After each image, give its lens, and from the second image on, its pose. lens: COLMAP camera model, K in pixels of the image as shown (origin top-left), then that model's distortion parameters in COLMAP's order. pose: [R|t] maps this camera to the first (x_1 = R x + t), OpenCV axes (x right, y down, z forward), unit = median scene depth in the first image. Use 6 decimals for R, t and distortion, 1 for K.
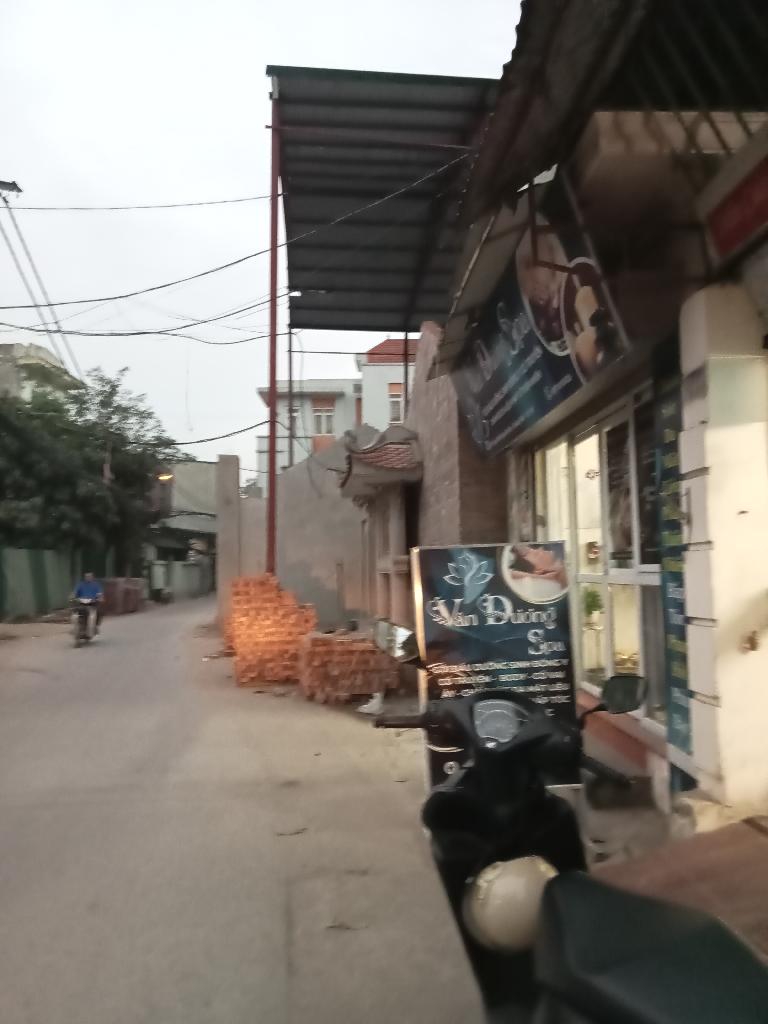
lens RADIAL K [[746.4, 0, 377.3], [0, 746.4, 512.7], [0, 0, 1]] dist [0.016435, -0.006022]
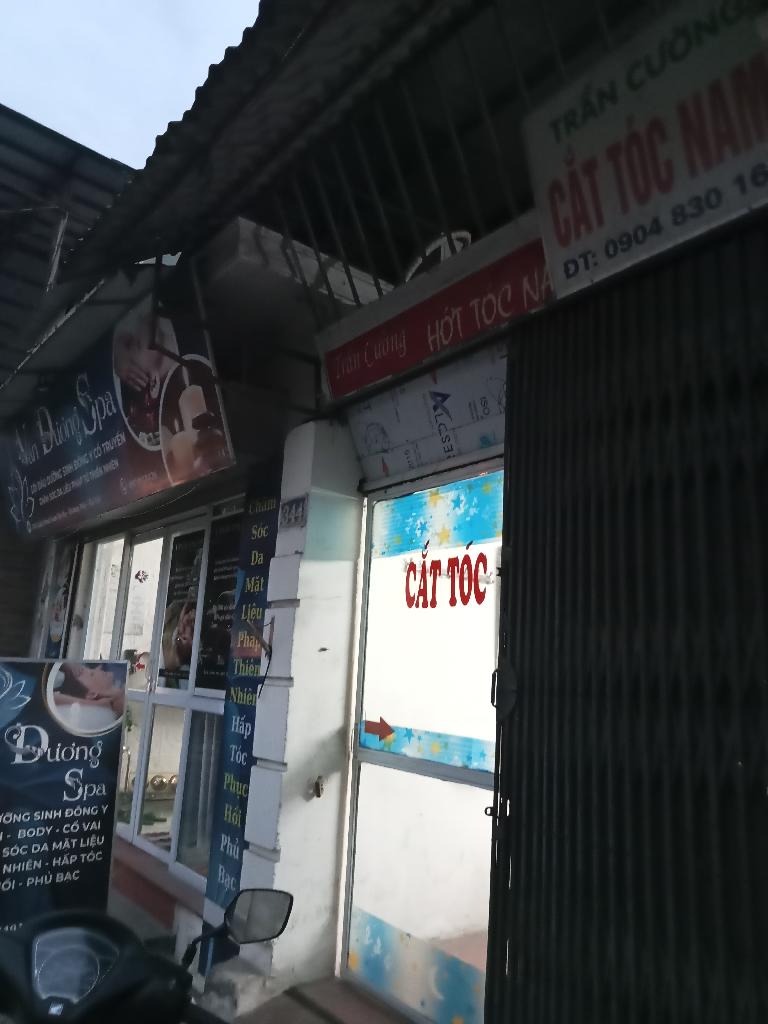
lens RADIAL K [[746.4, 0, 377.3], [0, 746.4, 512.7], [0, 0, 1]] dist [0.016435, -0.006022]
pose [[0.803893, 0.180991, 0.566568, -0.037478], [-0.109052, 0.981280, -0.158739, -0.024370], [-0.584692, 0.065823, 0.808581, 0.126633]]
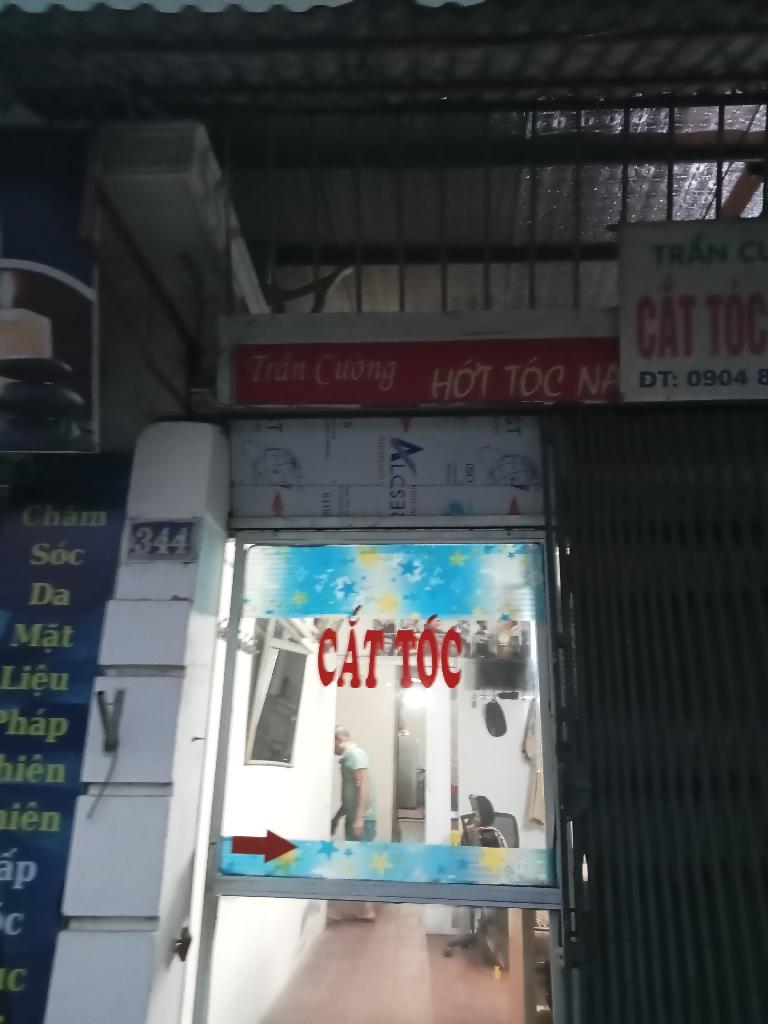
lens RADIAL K [[746.4, 0, 377.3], [0, 746.4, 512.7], [0, 0, 1]] dist [0.016435, -0.006022]
pose [[0.093302, 0.339673, 0.935904, -0.189232], [-0.095392, 0.938730, -0.331189, 0.013919], [-0.991058, -0.058378, 0.119987, 0.634971]]
